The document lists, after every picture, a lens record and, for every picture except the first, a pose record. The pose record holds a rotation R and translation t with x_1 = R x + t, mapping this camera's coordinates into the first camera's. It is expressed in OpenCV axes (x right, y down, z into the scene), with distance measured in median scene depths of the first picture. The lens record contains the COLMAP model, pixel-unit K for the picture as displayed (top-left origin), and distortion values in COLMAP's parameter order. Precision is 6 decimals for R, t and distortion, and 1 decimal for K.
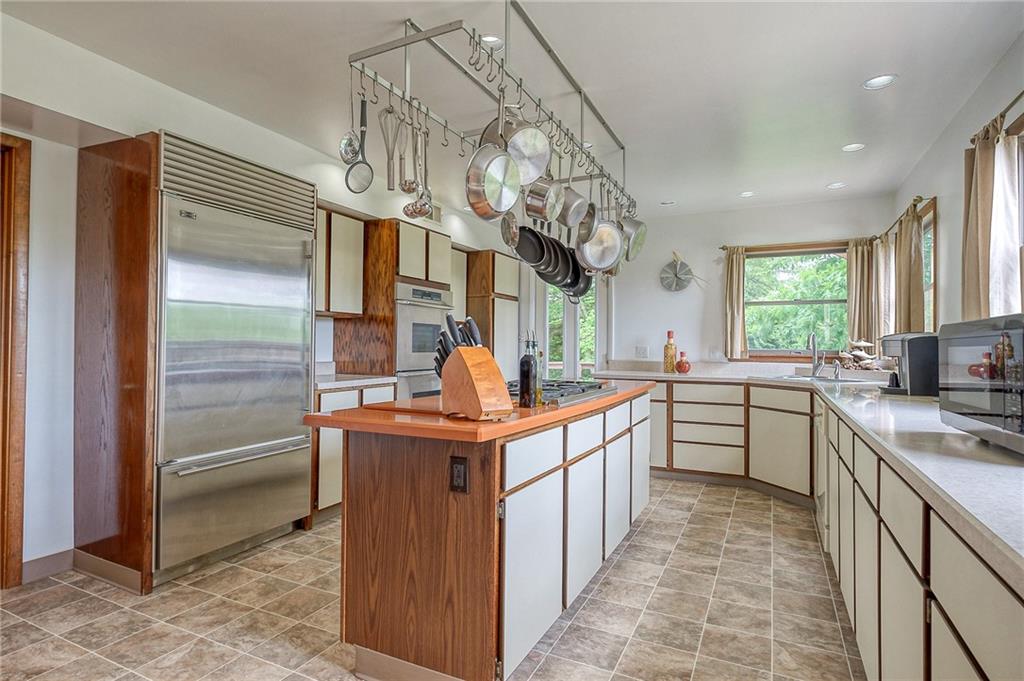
lens RADIAL K [[534.0, 0, 510.5], [0, 534.0, 364.8], [0, 0, 1]] dist [-0.000987, -0.000544]
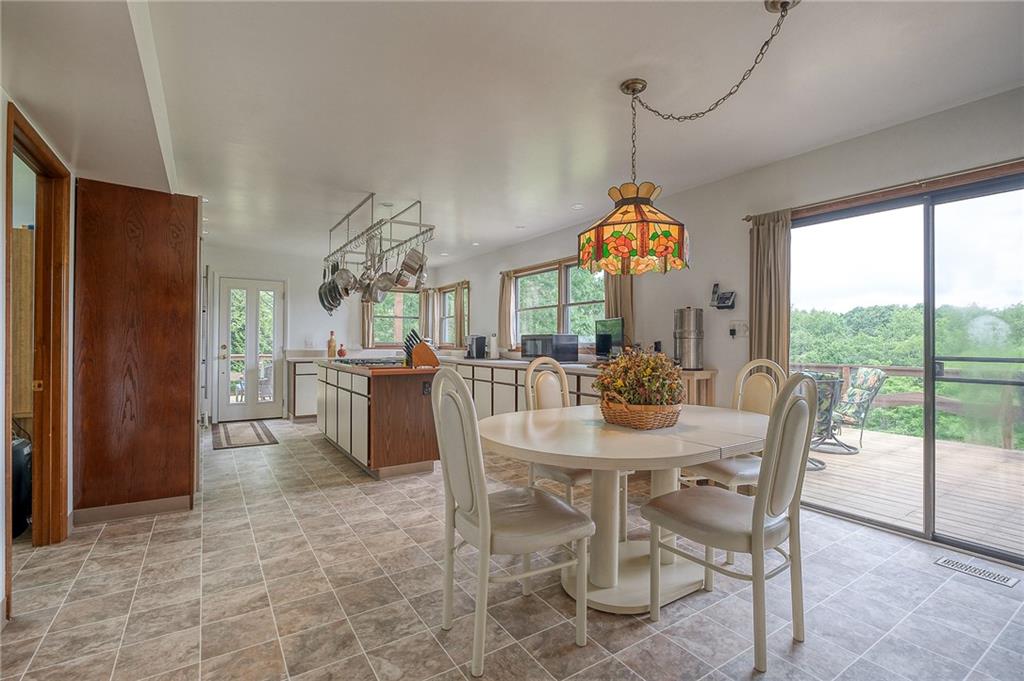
lens RADIAL K [[470.4, 0, 508.4], [0, 470.4, 338.8], [0, 0, 1]] dist [-0.000877, 0.000034]
pose [[0.521829, 0.001251, 0.853049, -0.652918], [0.029519, 0.999374, -0.019523, 0.004262], [-0.852539, 0.035369, 0.521465, -0.217816]]
